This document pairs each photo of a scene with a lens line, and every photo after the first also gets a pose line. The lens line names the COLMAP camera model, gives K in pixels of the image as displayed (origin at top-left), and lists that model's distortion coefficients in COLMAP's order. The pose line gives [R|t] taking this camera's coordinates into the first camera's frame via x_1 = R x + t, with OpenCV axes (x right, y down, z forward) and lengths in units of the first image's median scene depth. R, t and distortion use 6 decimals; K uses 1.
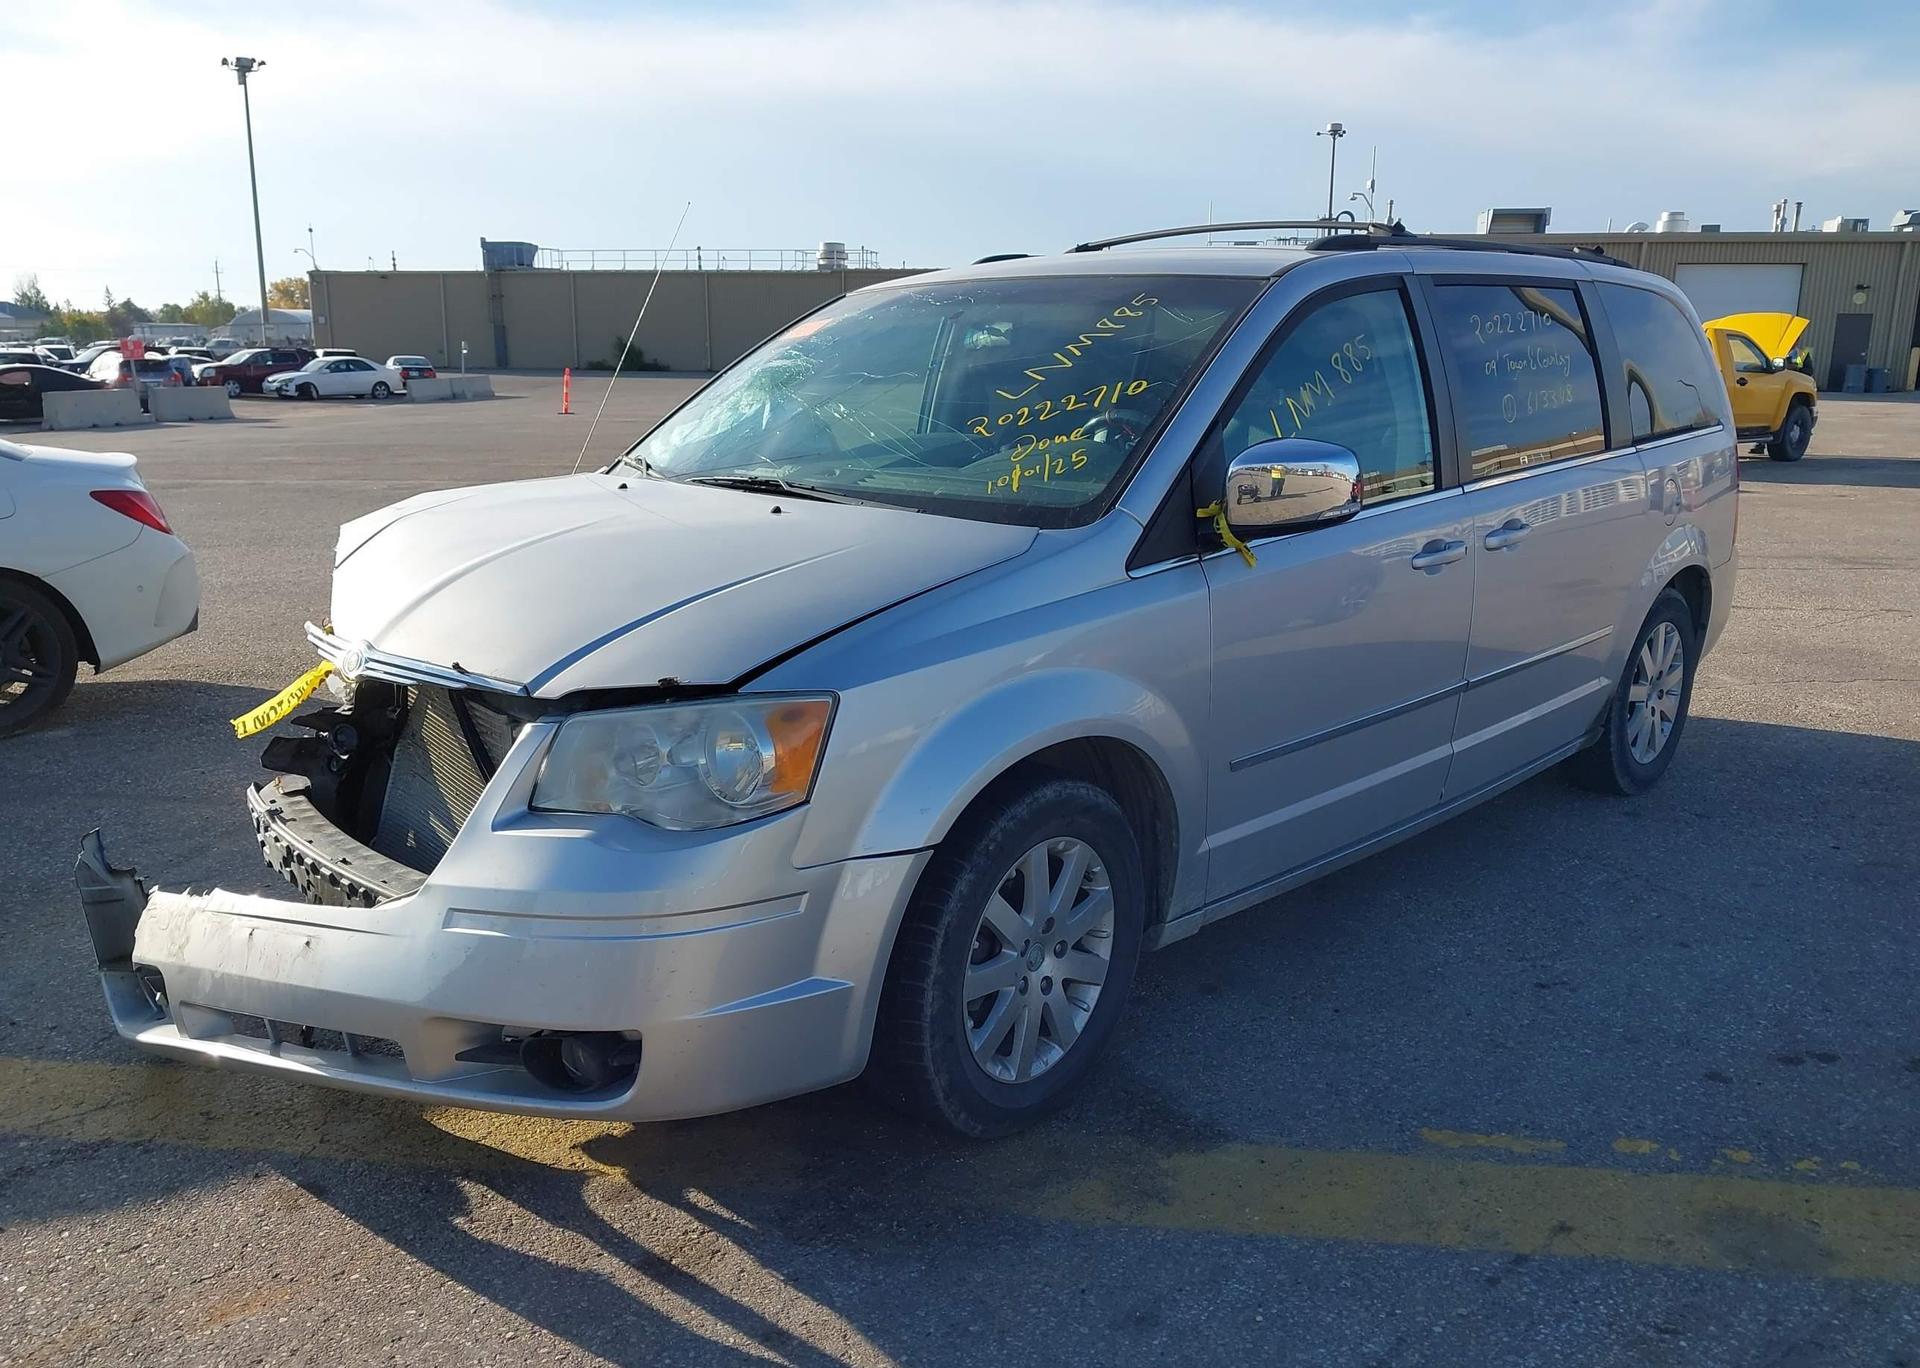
lens RADIAL K [[1509.6, 0, 949.1], [0, 1509.6, 689.6], [0, 0, 1]] dist [0.032886, -0.037010]
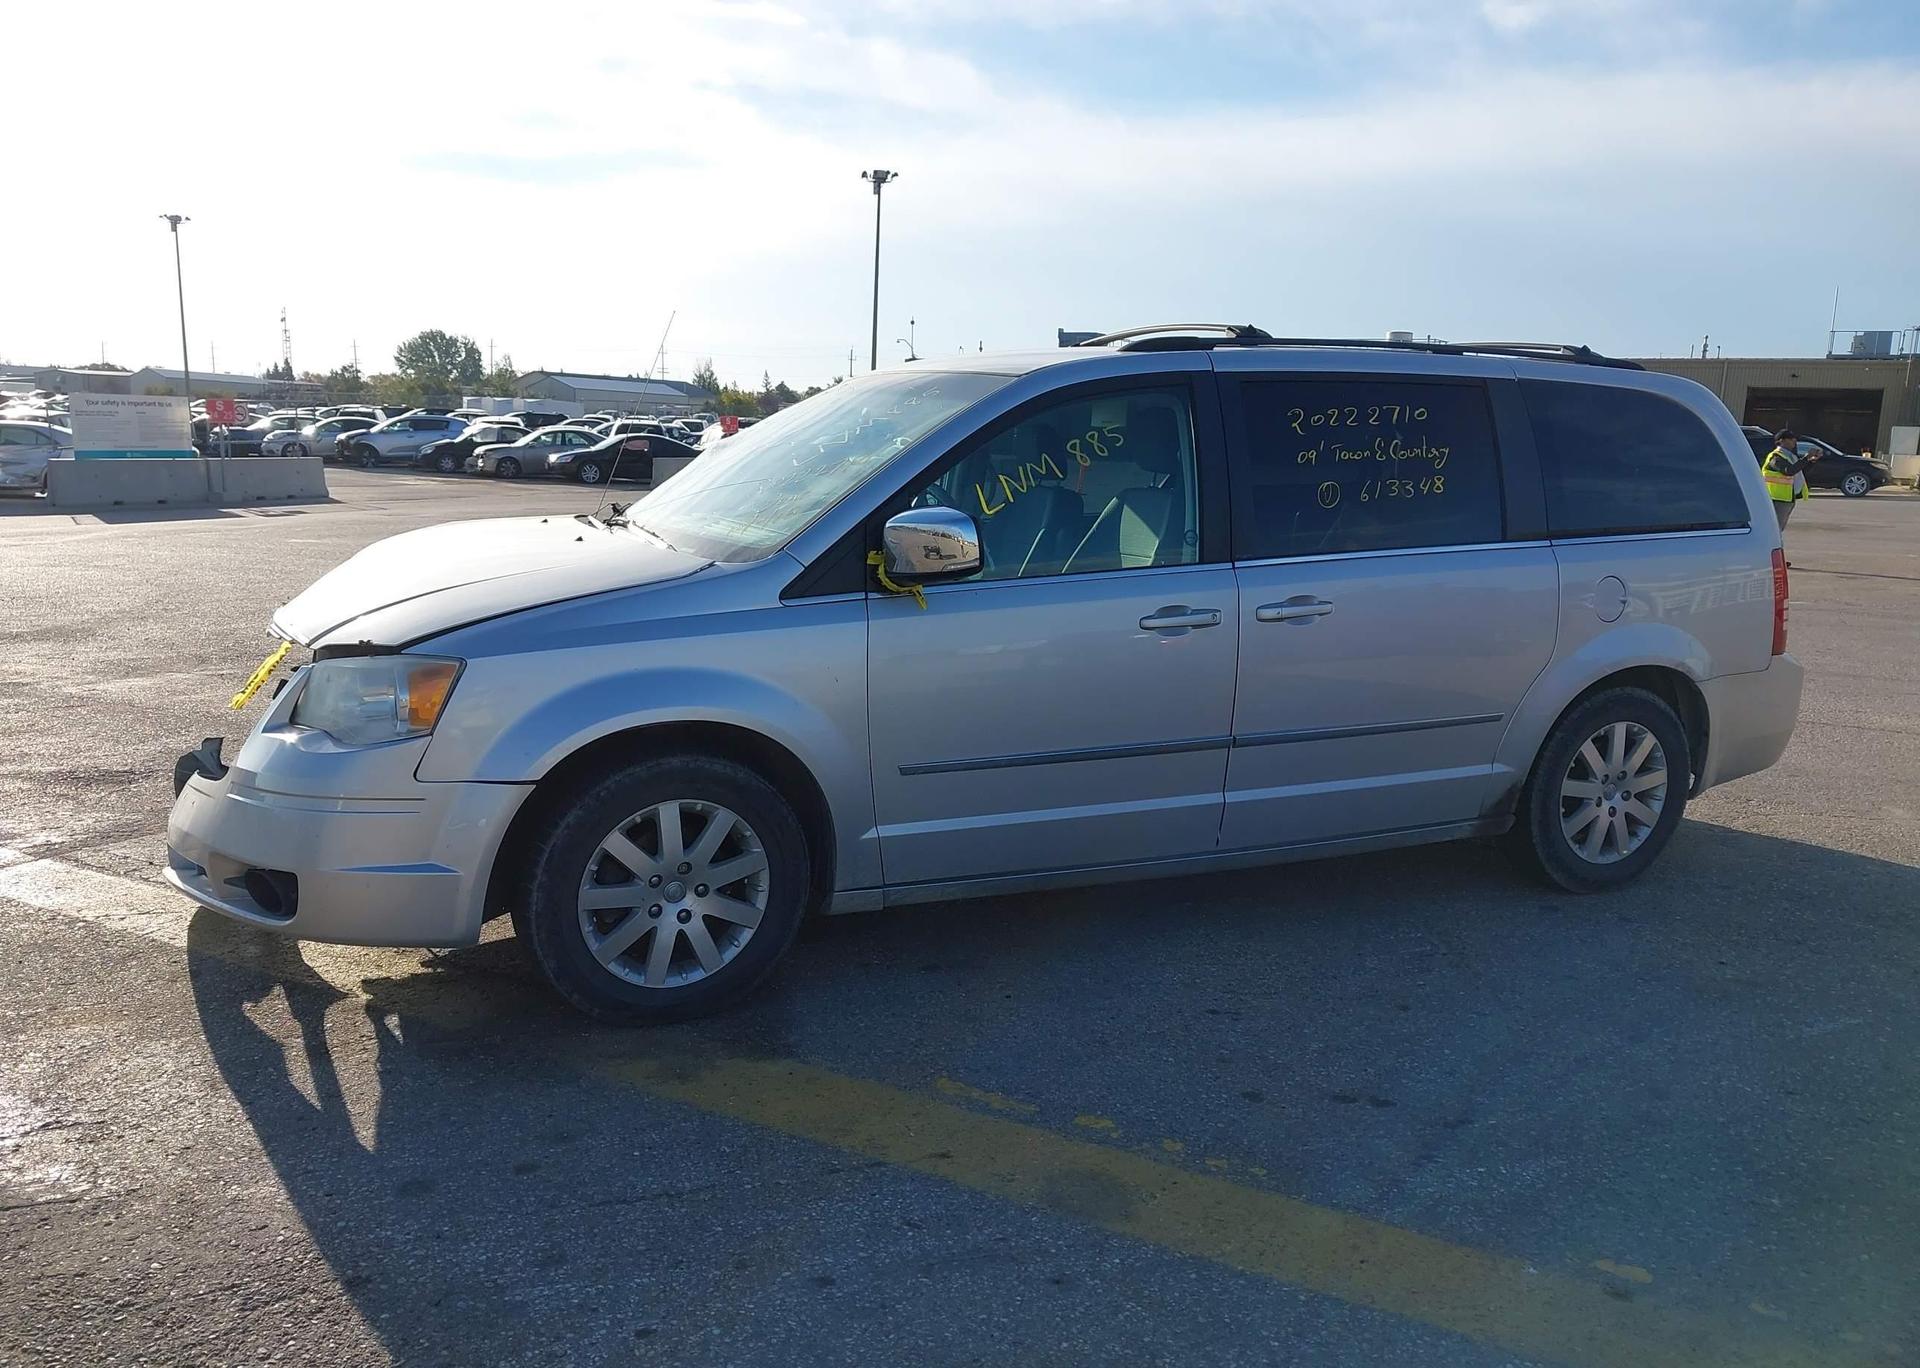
lens RADIAL K [[1509.6, 0, 947.6], [0, 1509.6, 686.7], [0, 0, 1]] dist [0.032886, -0.037010]
pose [[0.929908, 0.084536, -0.357946, 0.673083], [-0.104486, 0.993848, -0.036728, 0.024955], [0.352639, 0.071554, 0.933020, -0.119314]]
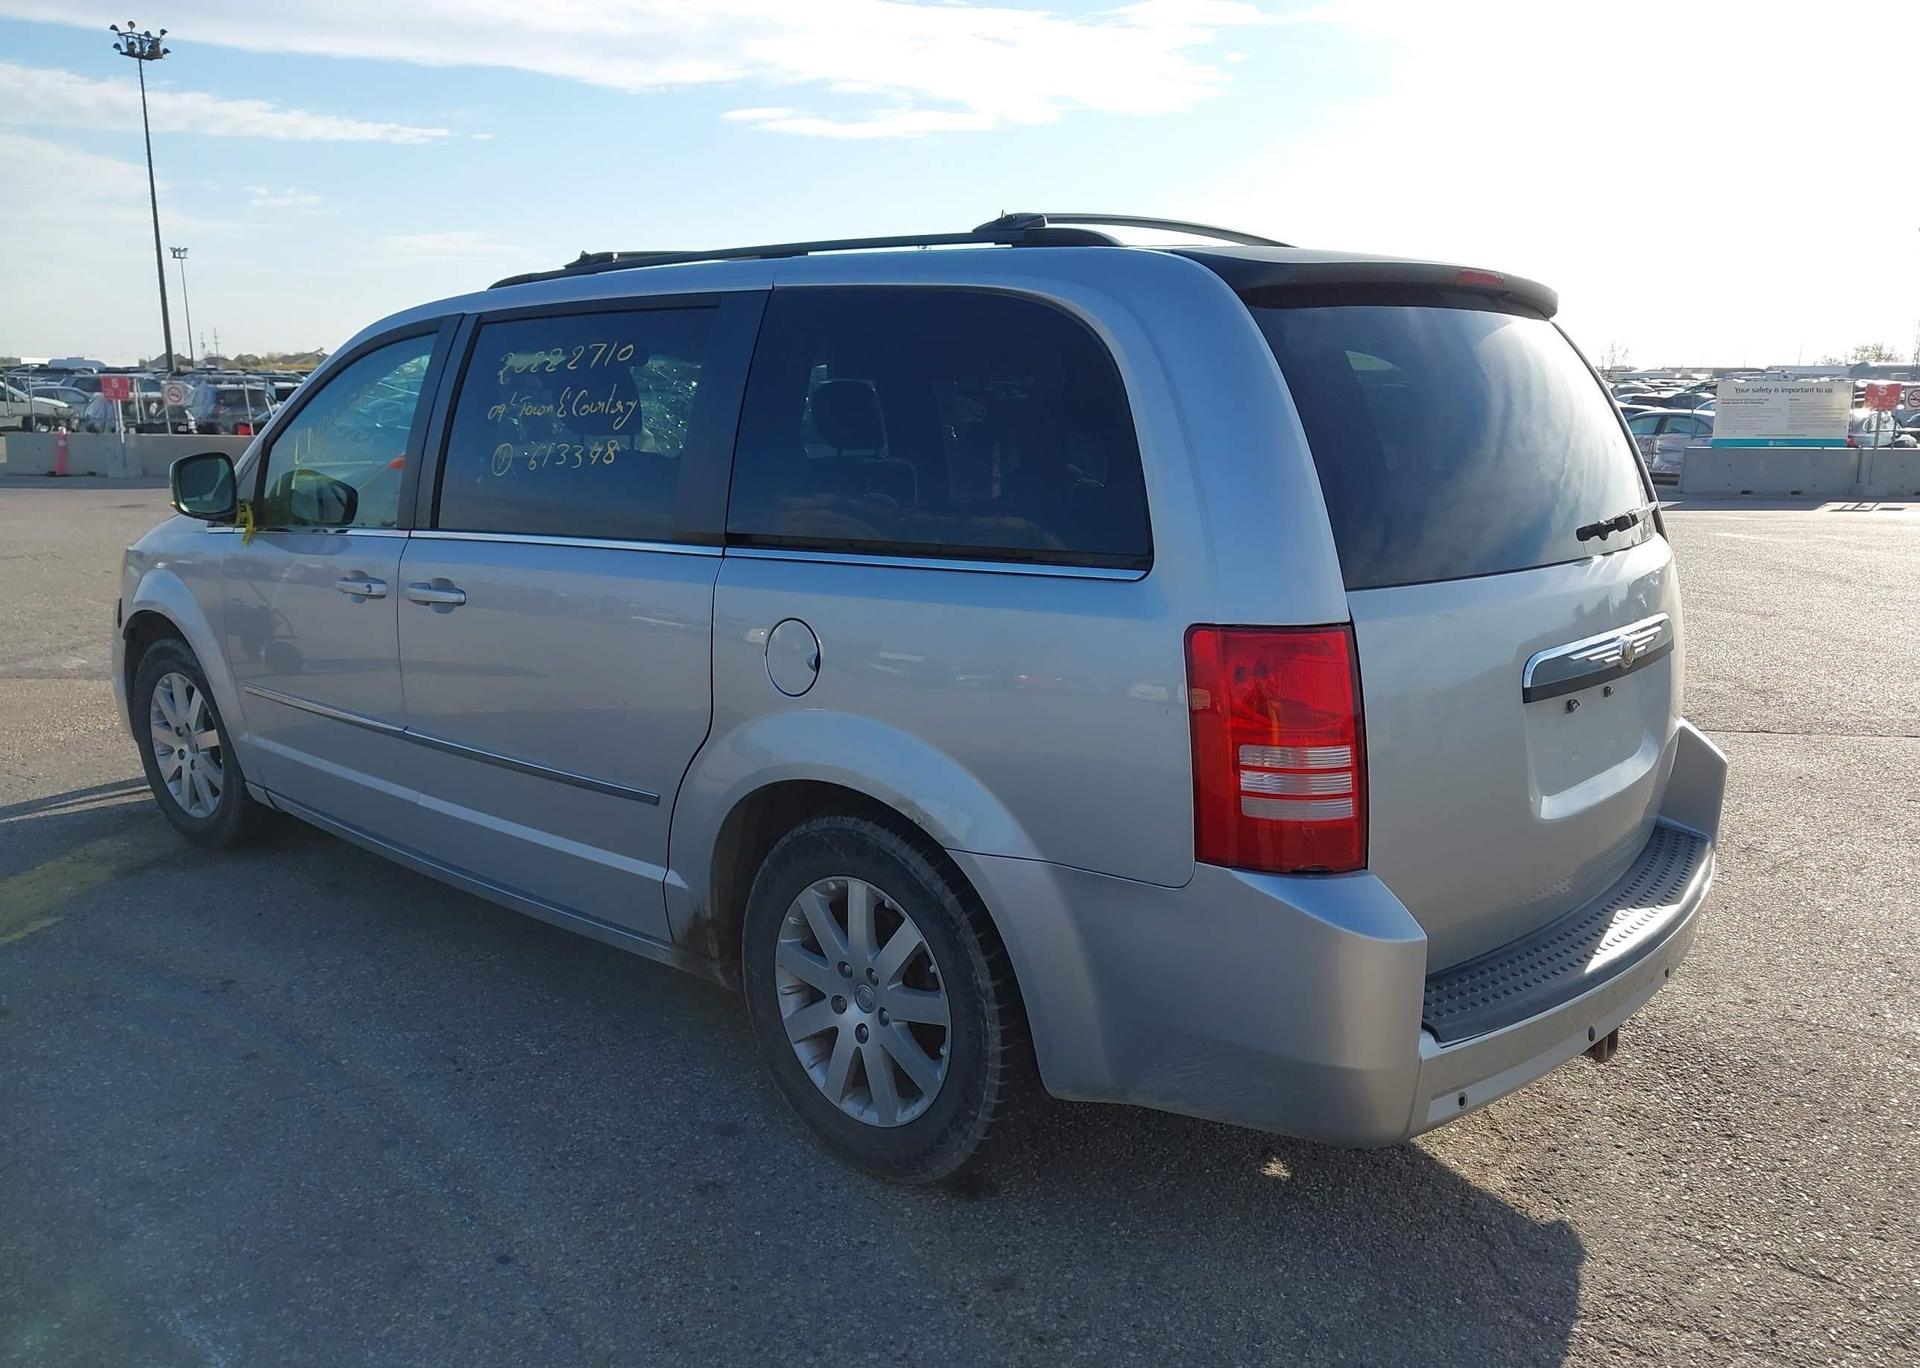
lens RADIAL K [[1509.6, 0, 969.7], [0, 1509.6, 696.0], [0, 0, 1]] dist [0.032886, -0.037010]
pose [[0.047215, 0.199779, -0.978703, 1.634168], [-0.226418, 0.956433, 0.184310, -0.359146], [0.972885, 0.212894, 0.090392, 1.577511]]
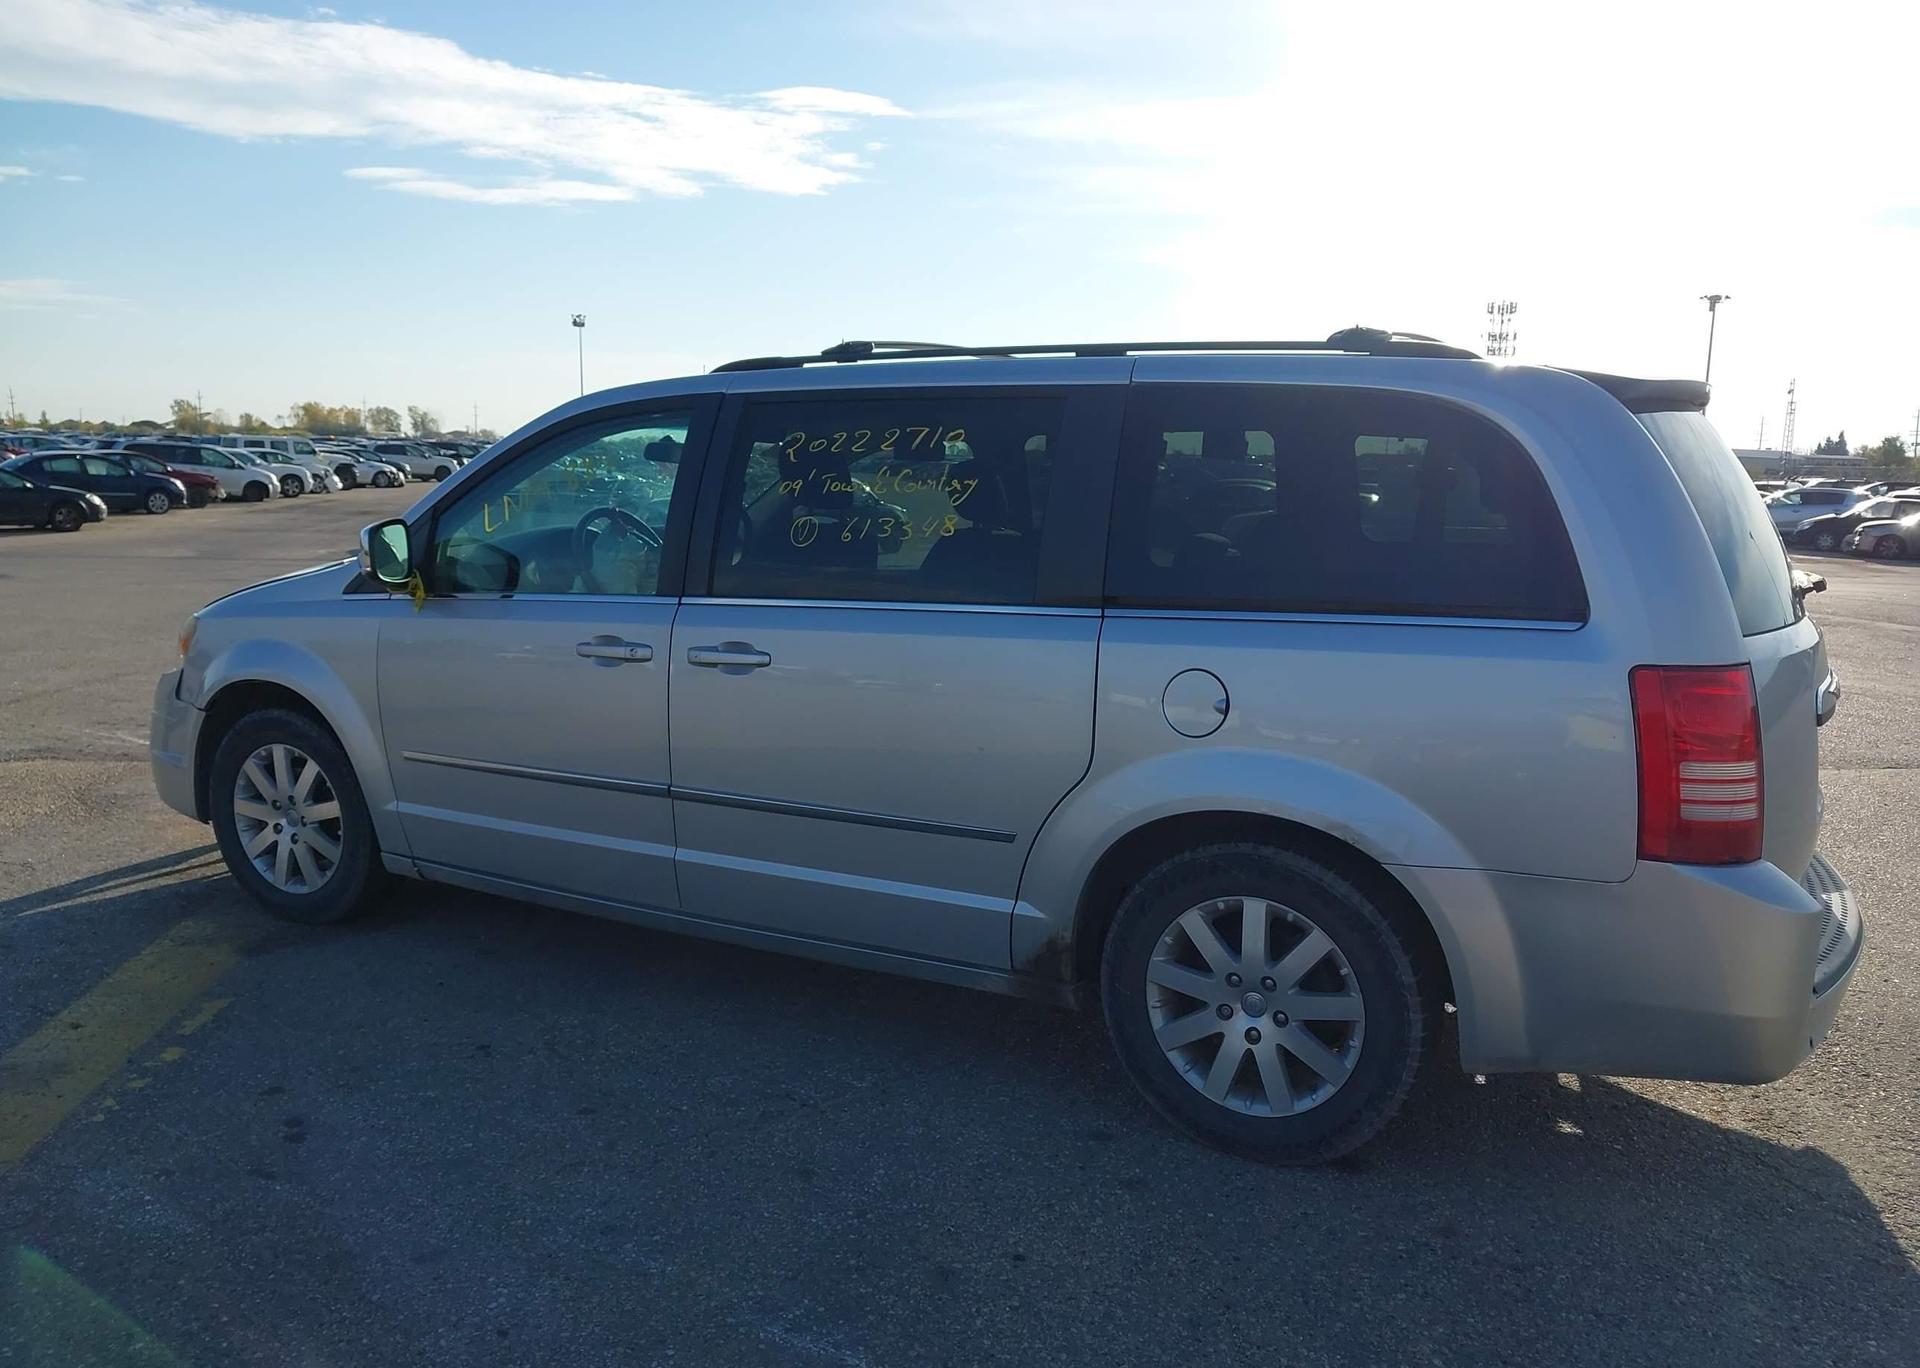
lens RADIAL K [[1509.6, 0, 952.5], [0, 1509.6, 680.9], [0, 0, 1]] dist [0.032886, -0.037010]
pose [[0.263704, 0.142179, -0.954068, 1.677098], [-0.235328, 0.968675, 0.079312, -0.248213], [0.935458, 0.203604, 0.288902, 1.093776]]
